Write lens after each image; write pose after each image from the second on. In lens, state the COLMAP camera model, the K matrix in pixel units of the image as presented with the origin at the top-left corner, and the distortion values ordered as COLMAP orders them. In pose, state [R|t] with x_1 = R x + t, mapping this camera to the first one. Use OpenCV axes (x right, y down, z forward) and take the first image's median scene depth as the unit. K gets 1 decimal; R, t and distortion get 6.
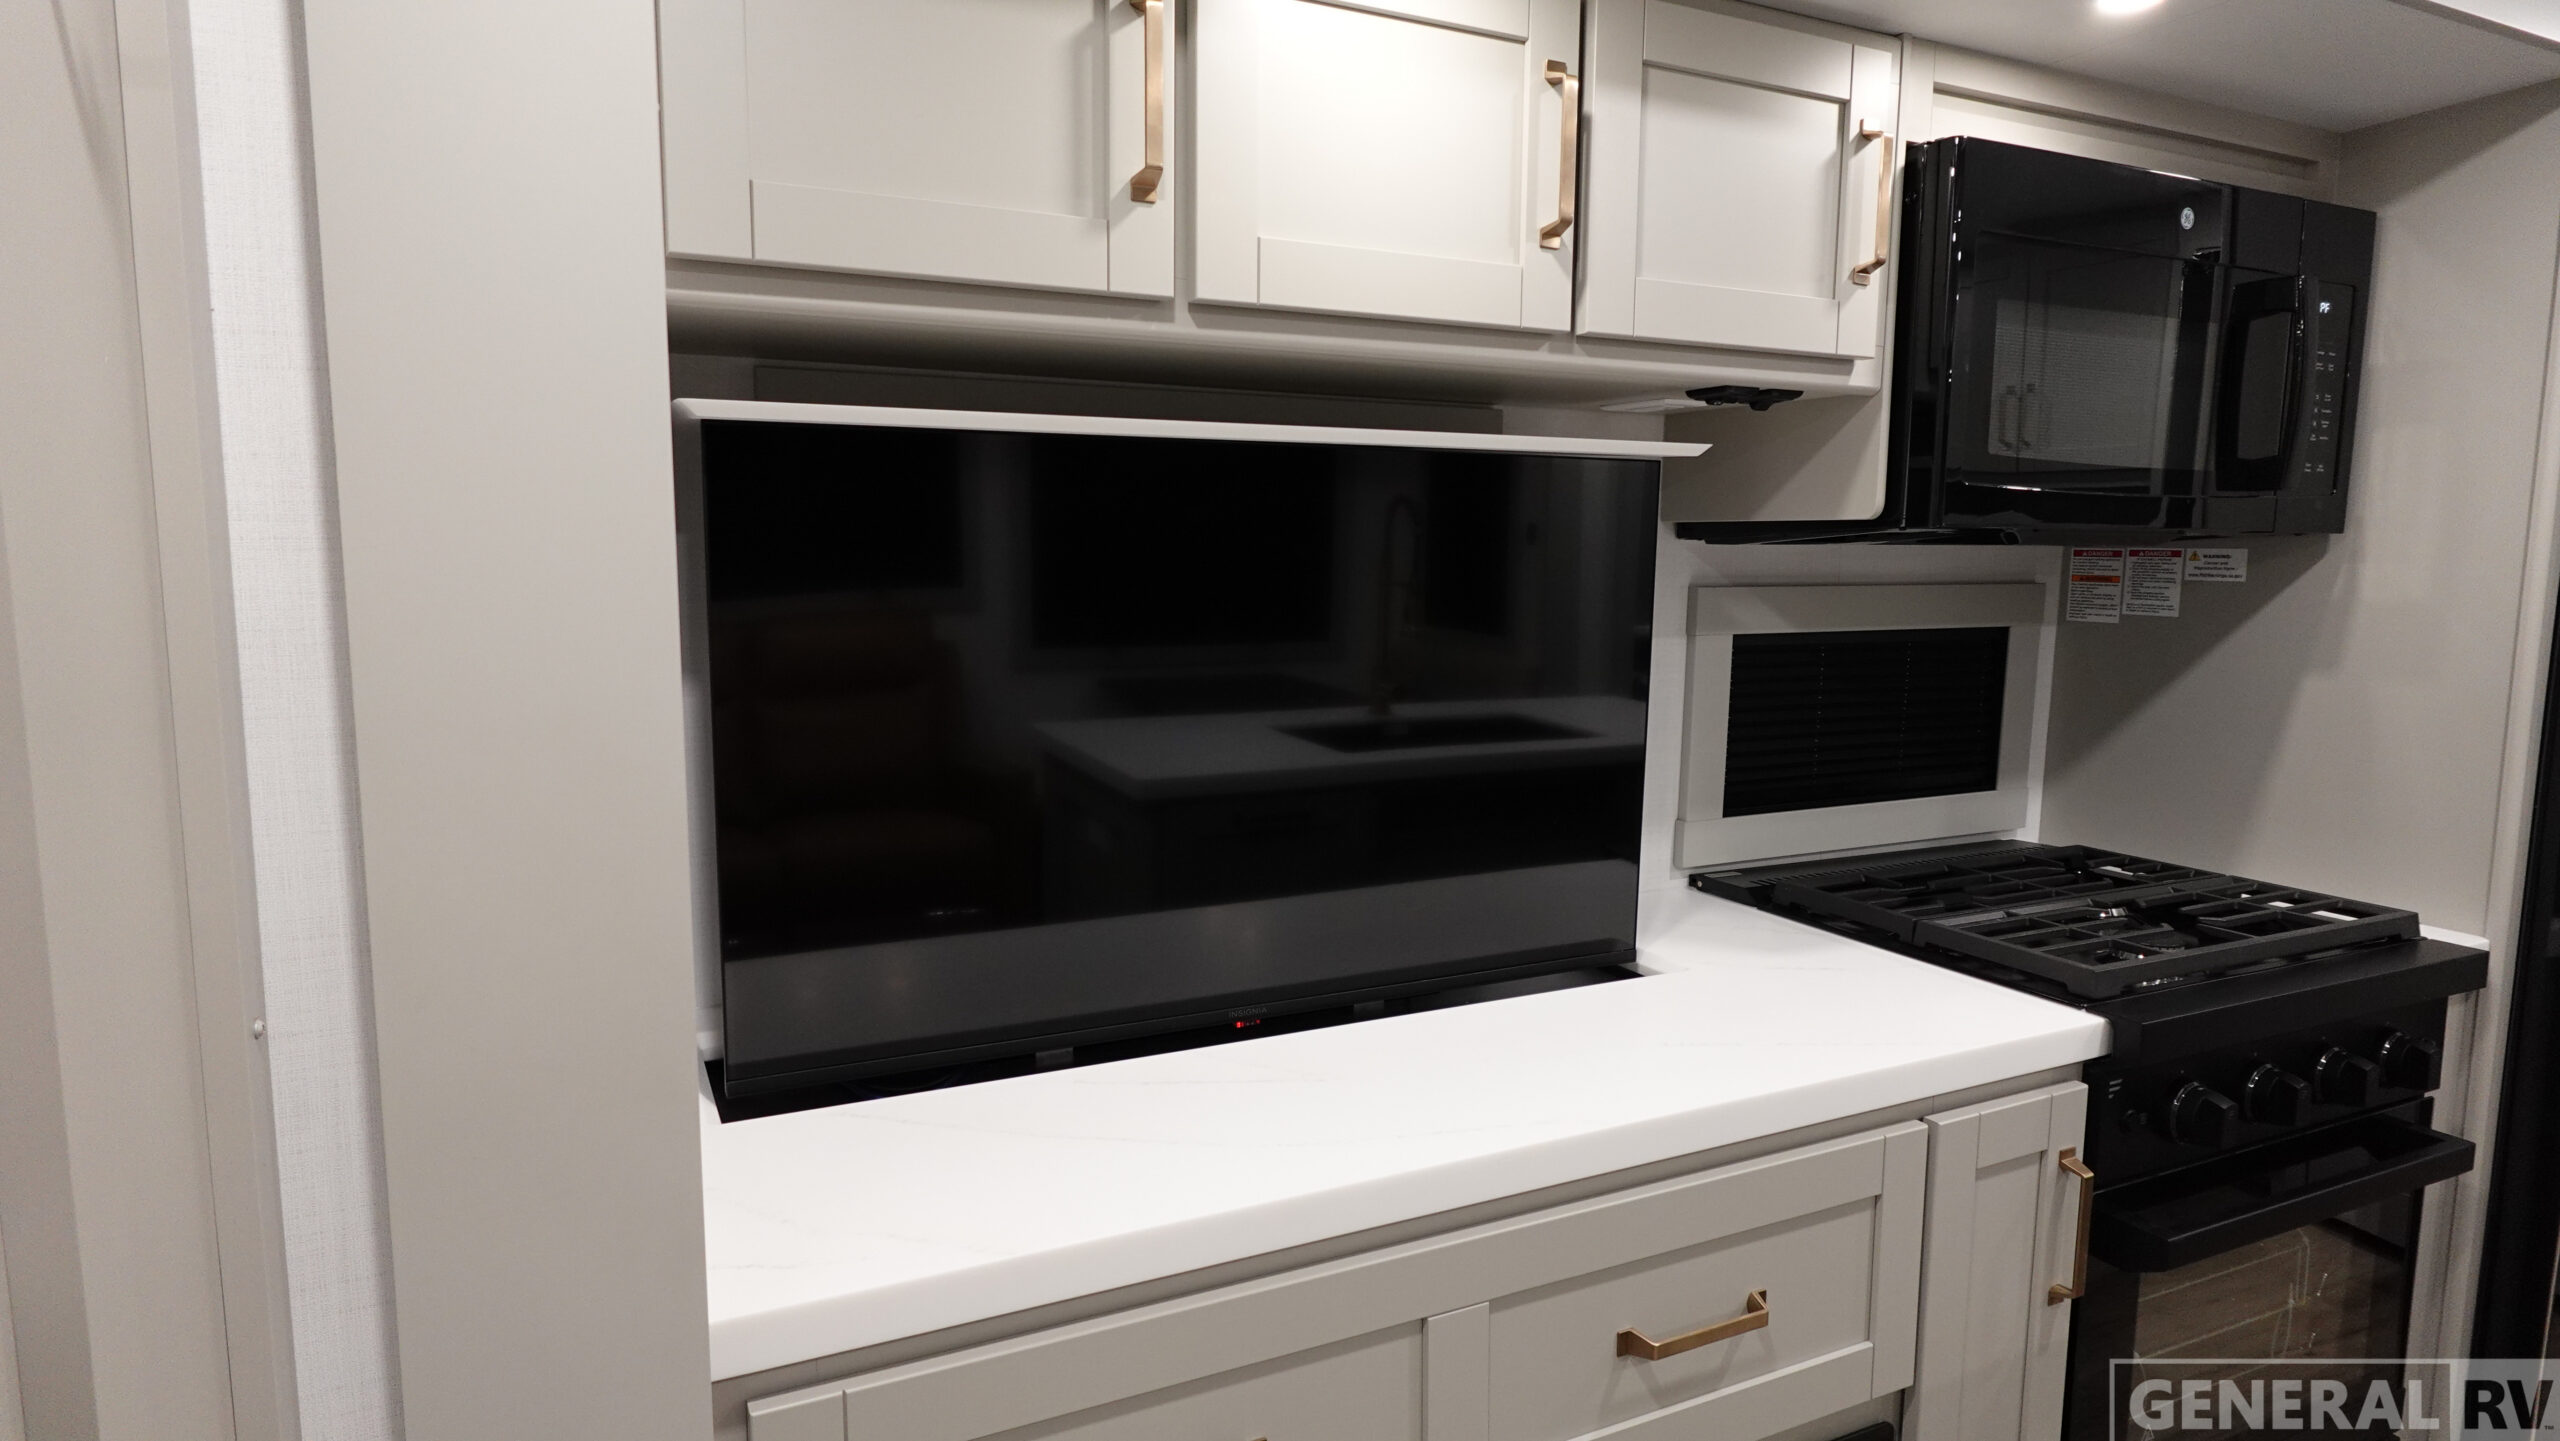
lens RADIAL K [[1450.6, 0, 1282.5], [0, 1450.6, 720.6], [0, 0, 1]] dist [-0.003435, 0.001200]
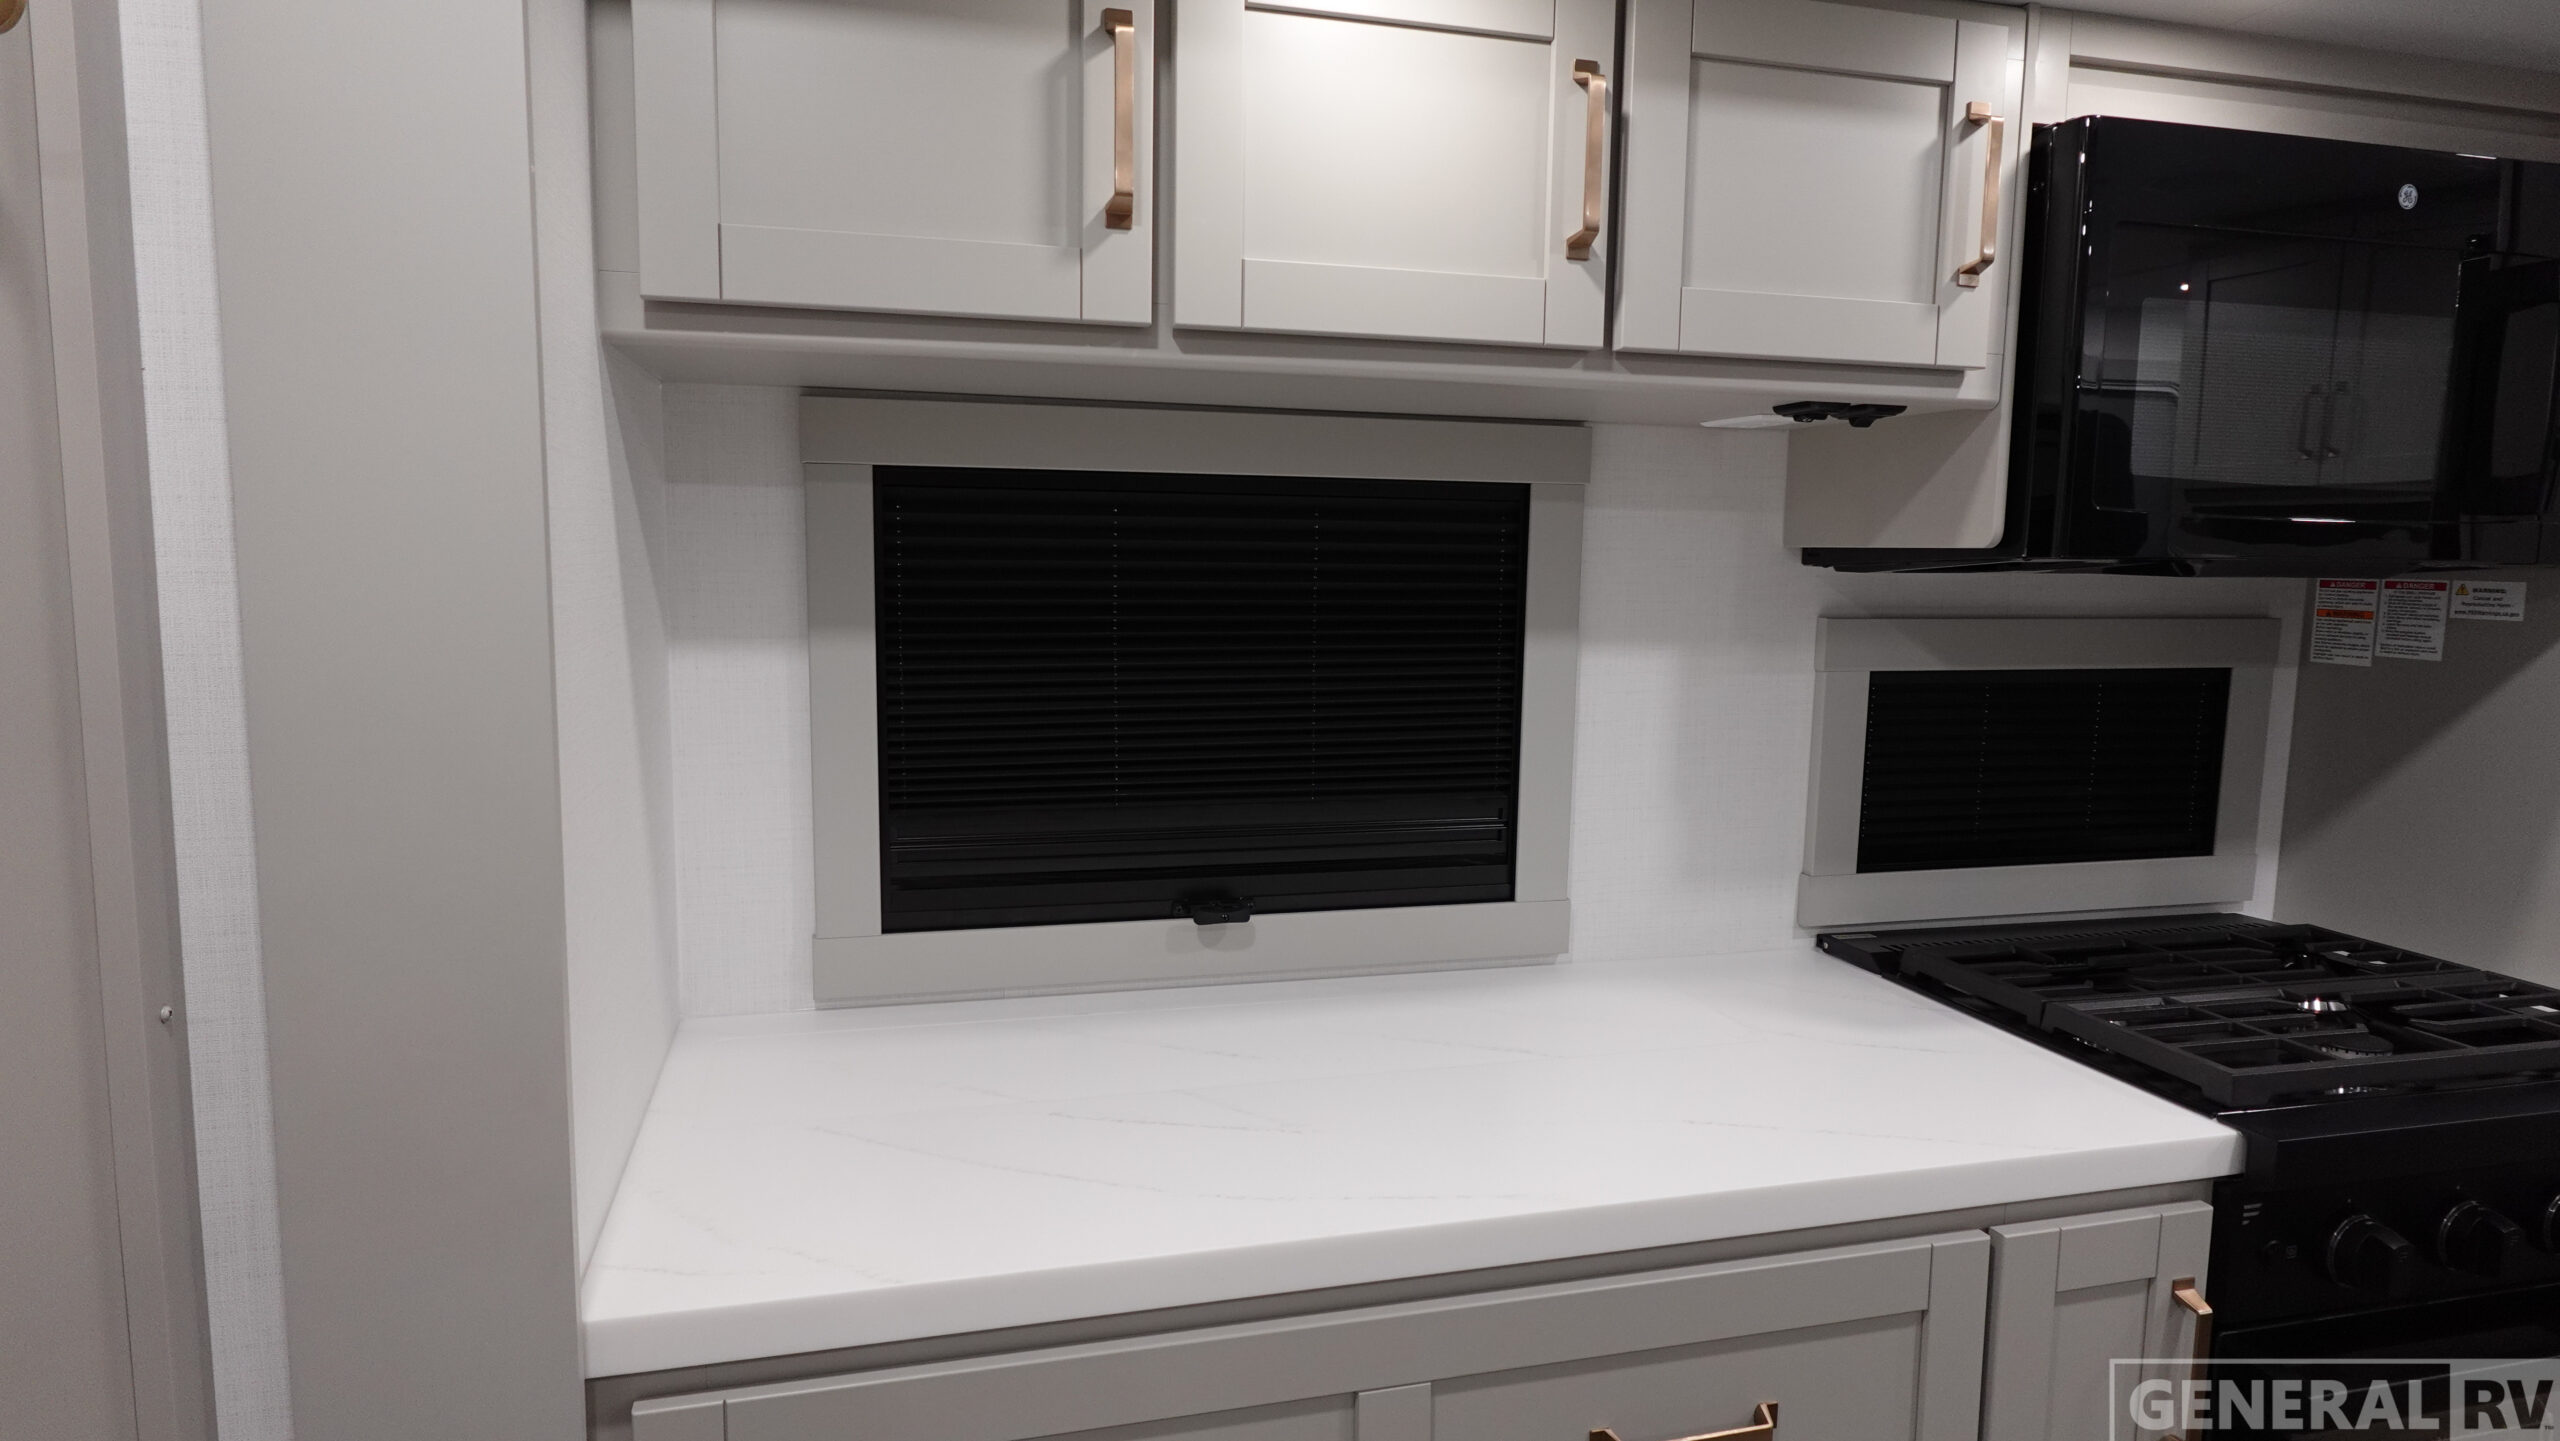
lens RADIAL K [[1508.8, 0, 1280.0], [0, 1508.8, 720.5], [0, 0, 1]] dist [-0.001488, 0.000535]
pose [[0.981892, 0.027895, -0.187375, 0.158255], [-0.029838, 0.999526, -0.007561, -0.013285], [0.187075, 0.013015, 0.982259, 0.010559]]
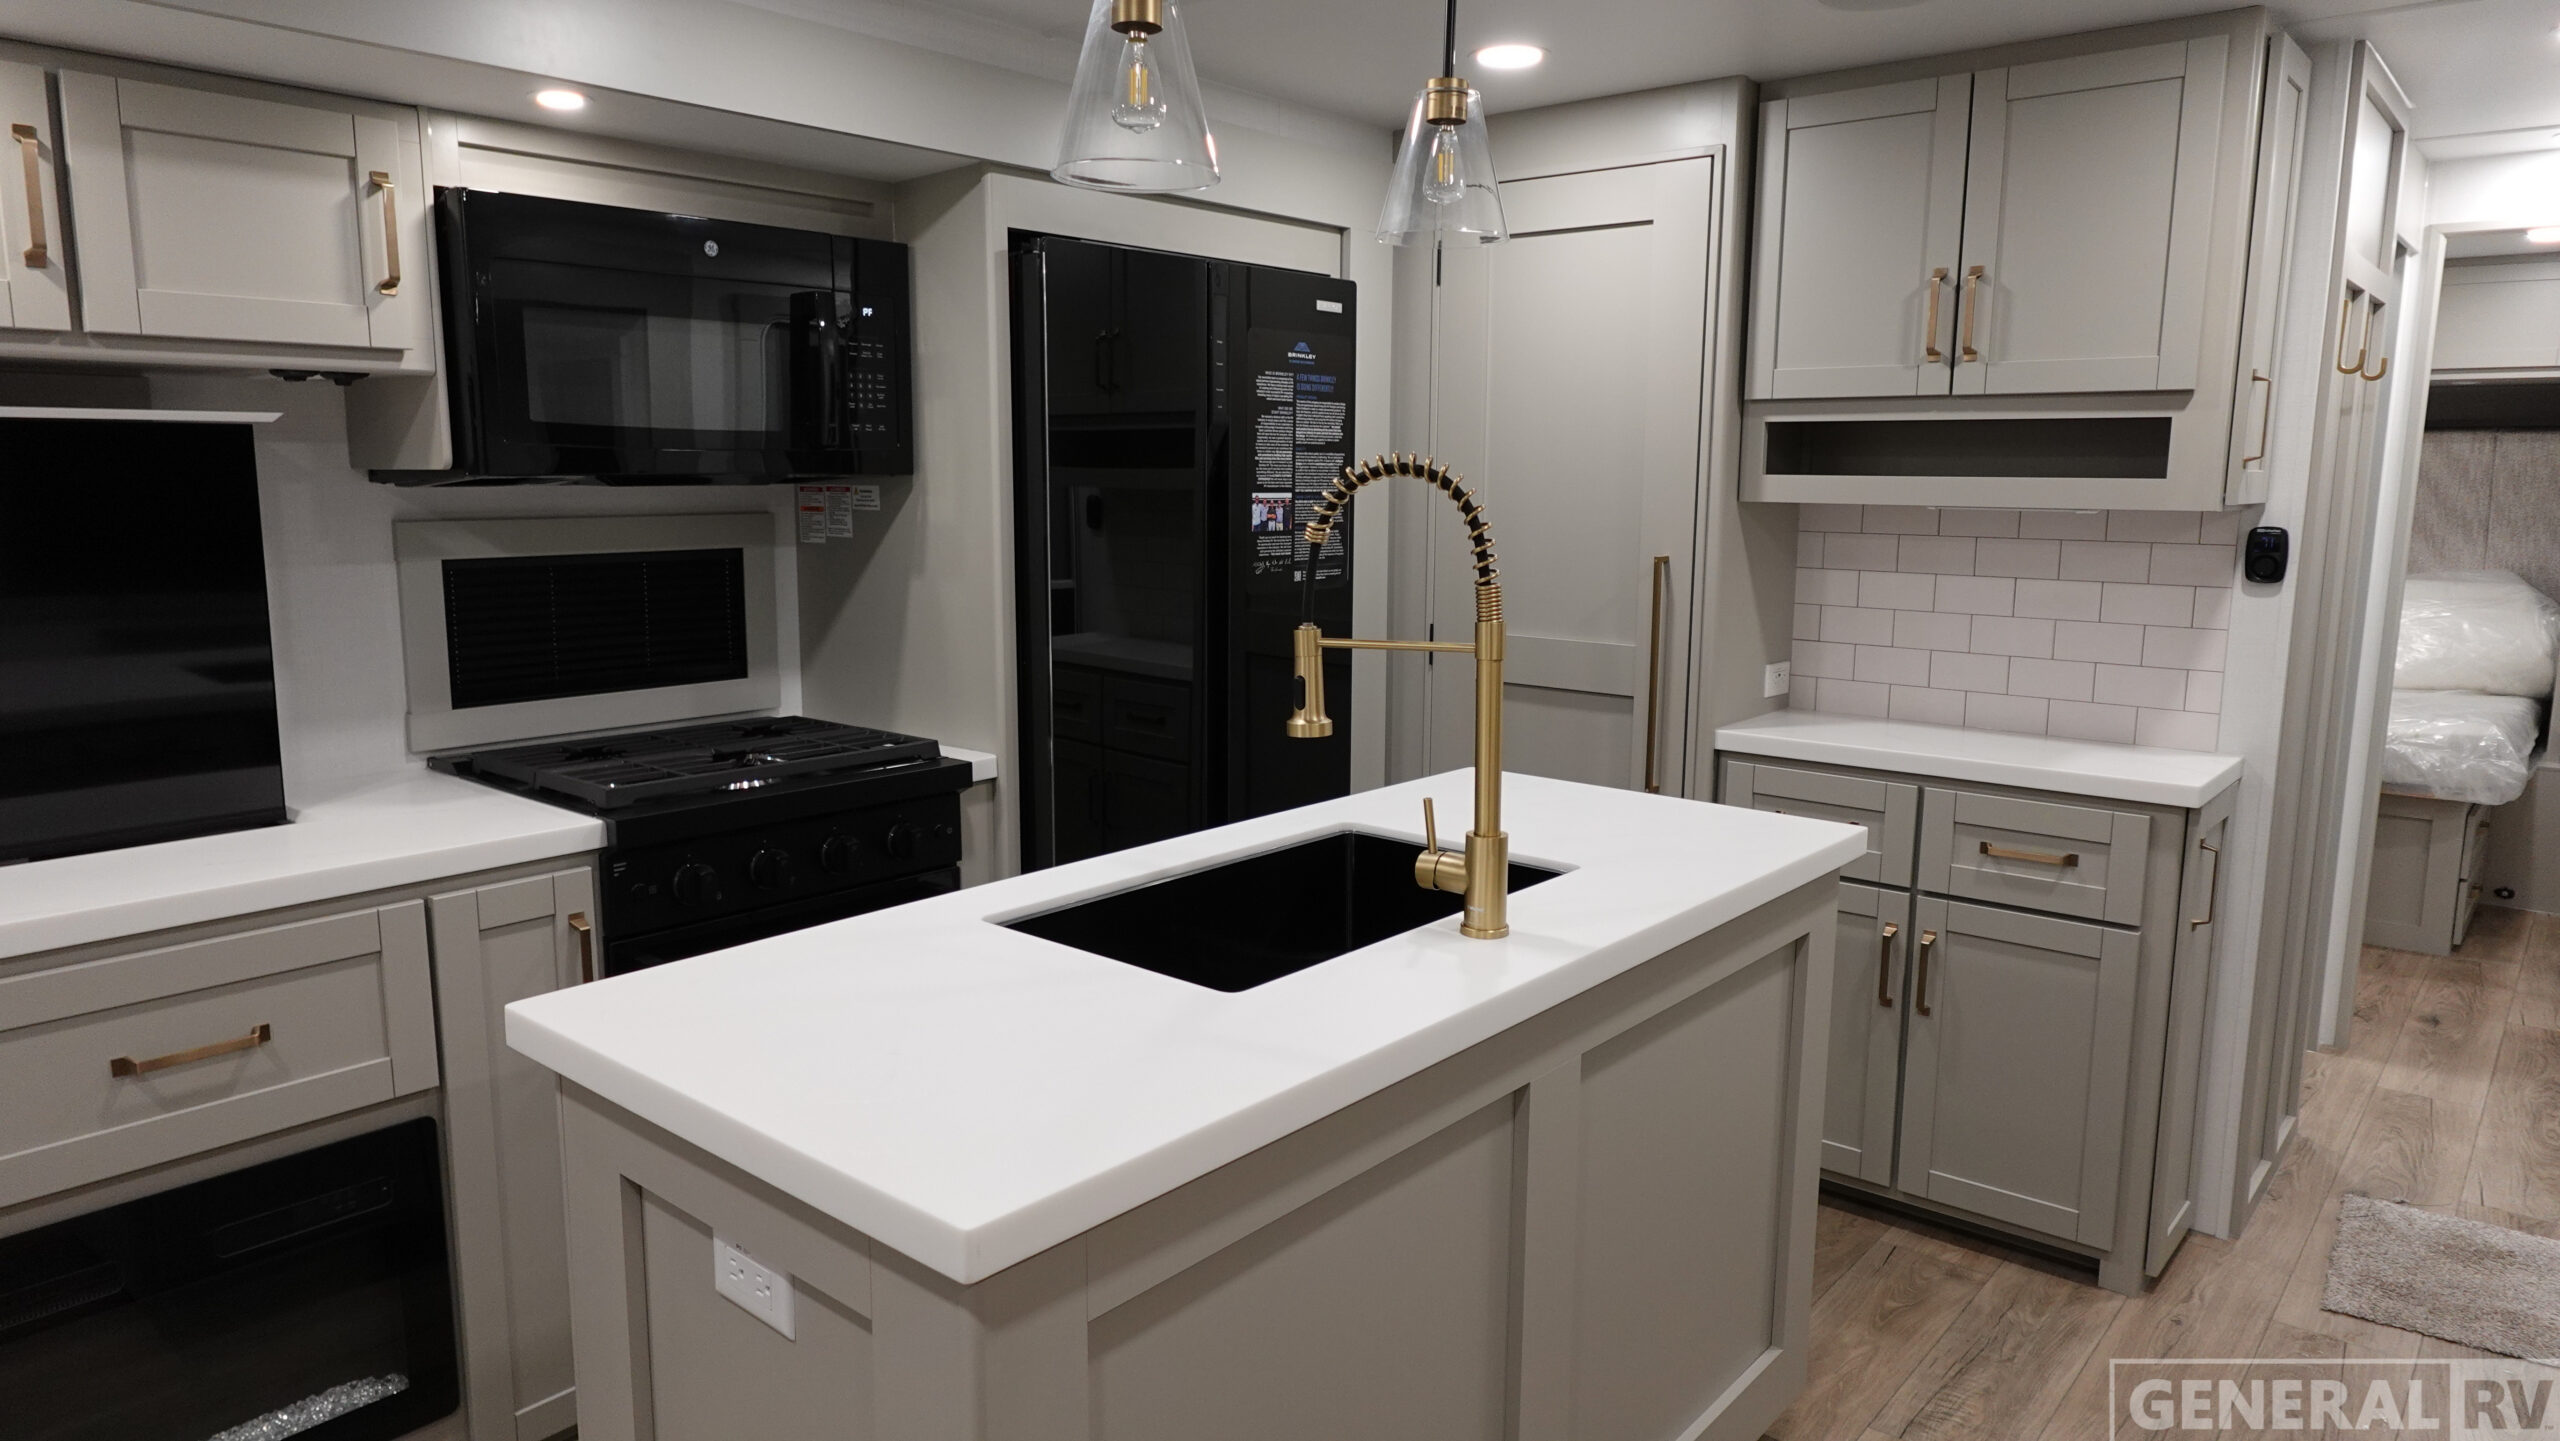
lens RADIAL K [[1596.6, 0, 1277.2], [0, 1596.6, 716.8], [0, 0, 1]] dist [-0.000489, 0.002737]
pose [[0.917270, -0.066317, 0.392705, 0.525263], [0.053092, 0.997600, 0.044457, 0.063615], [-0.394710, -0.019929, 0.918589, -0.661581]]
